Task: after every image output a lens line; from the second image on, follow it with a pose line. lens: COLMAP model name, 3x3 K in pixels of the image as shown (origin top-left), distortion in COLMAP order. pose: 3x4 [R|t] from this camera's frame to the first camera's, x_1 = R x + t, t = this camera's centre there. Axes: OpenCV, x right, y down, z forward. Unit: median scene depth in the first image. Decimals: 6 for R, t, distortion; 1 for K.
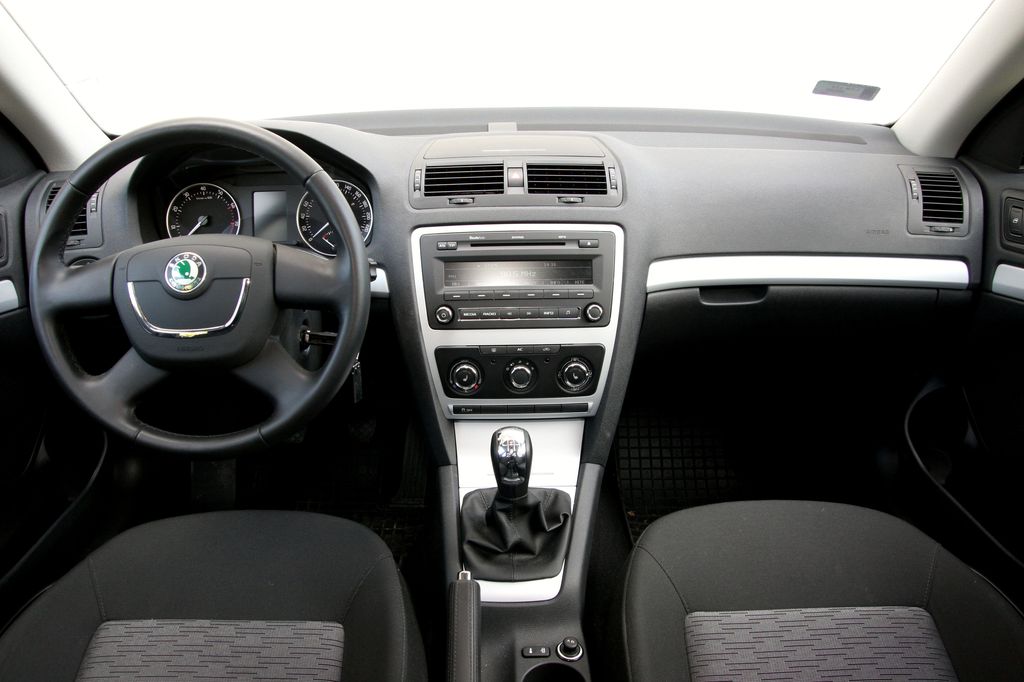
lens RADIAL K [[783.8, 0, 513.5], [0, 783.8, 347.9], [0, 0, 1]] dist [-0.095640, 0.028369]
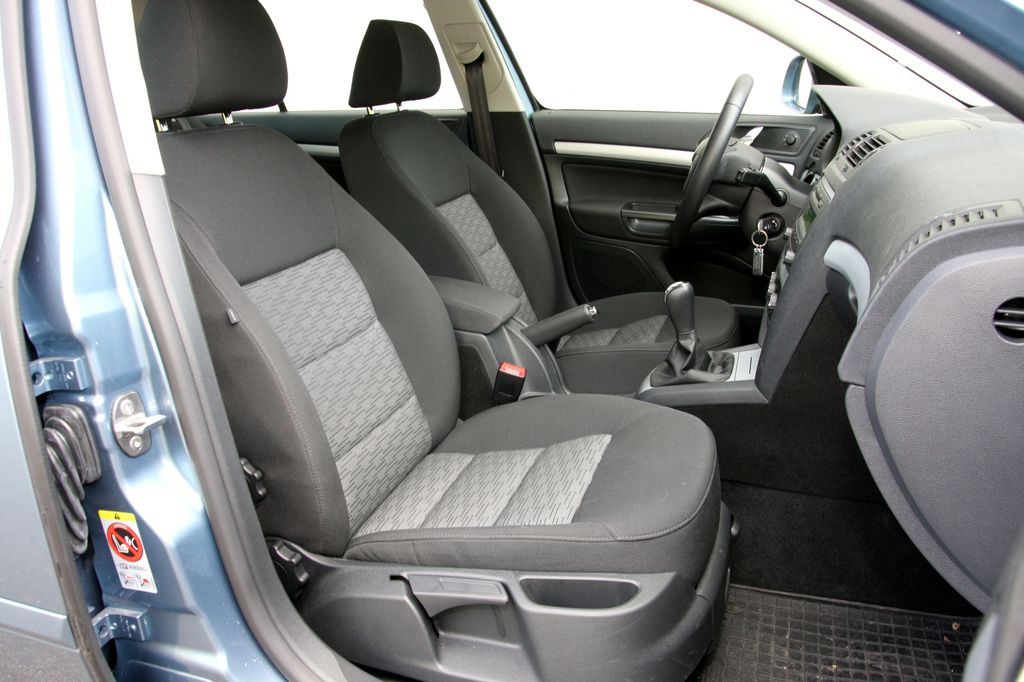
lens RADIAL K [[783.8, 0, 508.3], [0, 783.8, 341.9], [0, 0, 1]] dist [-0.095640, 0.028369]
pose [[-0.342103, 0.320595, -0.883281, 1.283875], [-0.330219, 0.839024, 0.432428, -0.295752], [0.879728, 0.439611, -0.181166, 0.885501]]
